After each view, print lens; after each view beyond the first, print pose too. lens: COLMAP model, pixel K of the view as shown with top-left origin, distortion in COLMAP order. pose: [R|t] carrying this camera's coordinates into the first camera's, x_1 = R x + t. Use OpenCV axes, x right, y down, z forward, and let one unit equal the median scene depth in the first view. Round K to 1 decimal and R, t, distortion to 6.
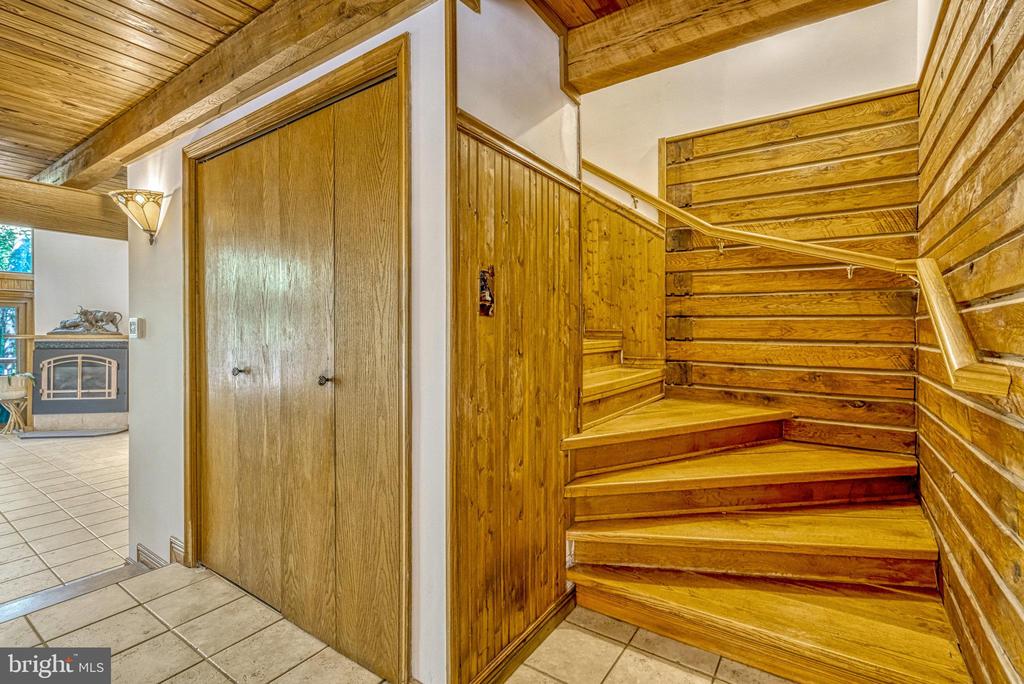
lens RADIAL K [[470.0, 0, 508.8], [0, 470.0, 346.5], [0, 0, 1]] dist [0.003346, 0.000155]
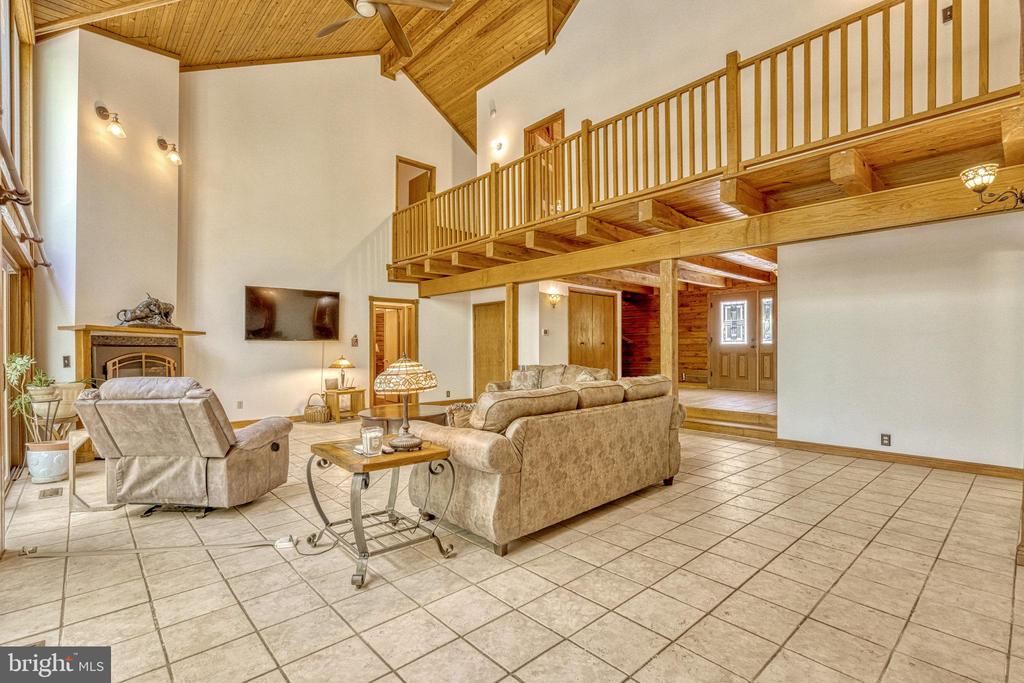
lens RADIAL K [[470.0, 0, 508.8], [0, 470.0, 346.0], [0, 0, 1]] dist [0.003346, 0.000155]
pose [[0.230613, 0.003640, 0.973039, -1.558003], [0.029079, 0.999521, -0.010631, 0.032354], [-0.972611, 0.030747, 0.230396, 0.199701]]
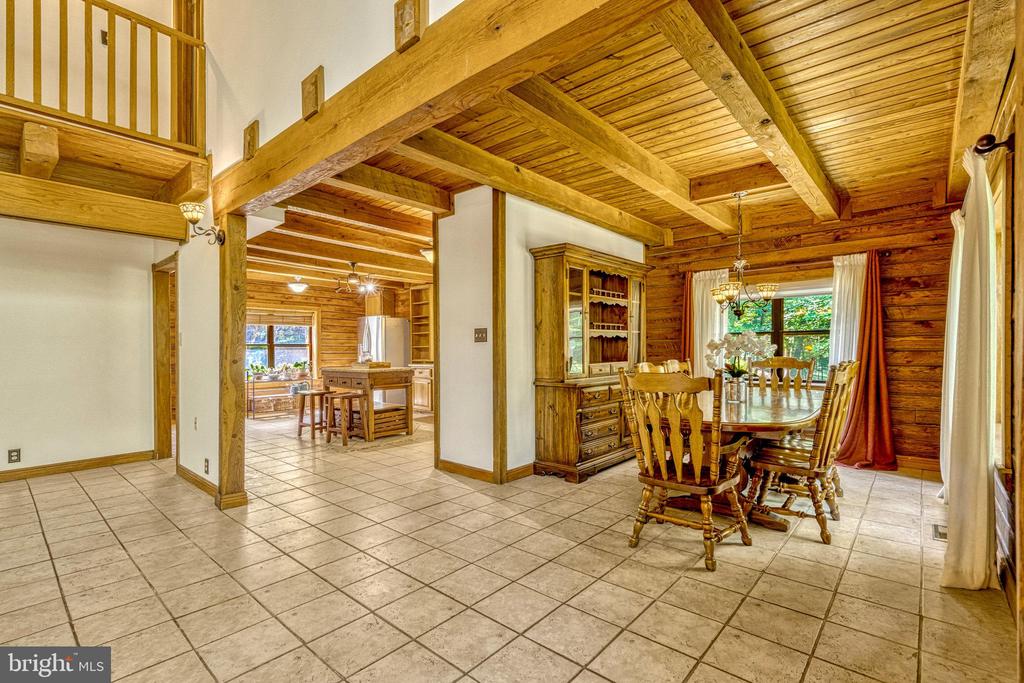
lens RADIAL K [[470.0, 0, 508.8], [0, 470.0, 346.0], [0, 0, 1]] dist [0.003346, 0.000155]
pose [[-0.991960, 0.011328, 0.126046, -1.470881], [0.014105, 0.999677, 0.021155, 0.032411], [-0.125766, 0.022762, -0.991799, 0.349547]]
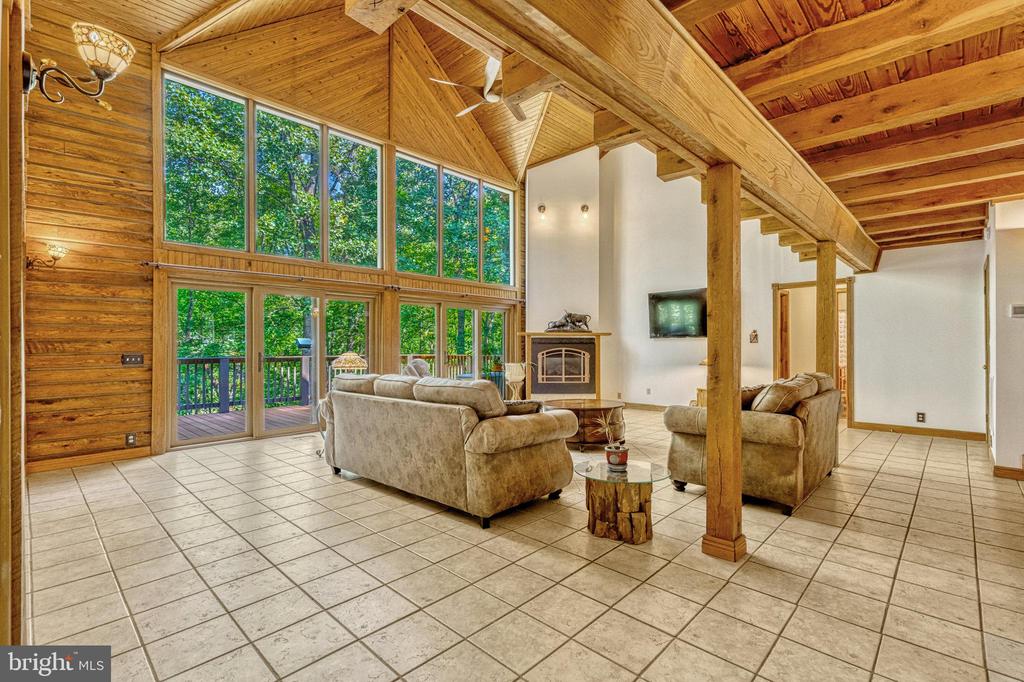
lens RADIAL K [[470.0, 0, 508.8], [0, 470.0, 345.5], [0, 0, 1]] dist [0.003346, 0.000155]
pose [[0.986161, -0.002154, -0.165778, -0.846238], [-0.000282, 0.999892, -0.014669, 0.029411], [0.165792, 0.014513, 0.986054, -0.286654]]
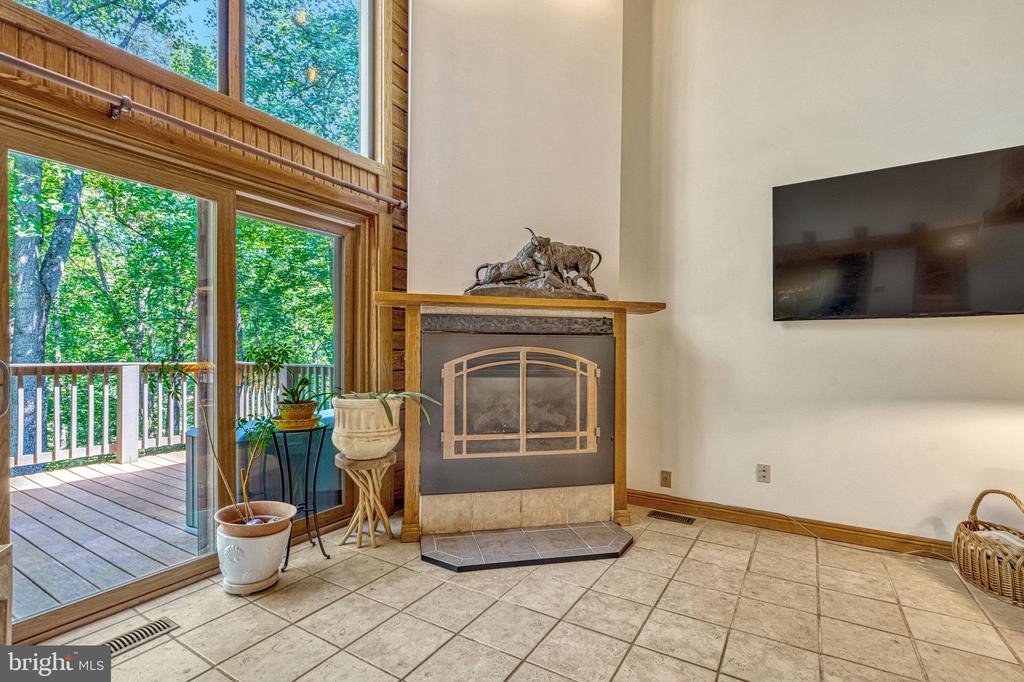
lens RADIAL K [[479.8, 0, 510.7], [0, 479.8, 353.2], [0, 0, 1]] dist [-0.068832, -0.000023]
pose [[0.998919, 0.003828, 0.046329, -0.941780], [-0.002989, 0.999830, -0.018181, 0.030115], [-0.046390, 0.018023, 0.998761, 0.583433]]
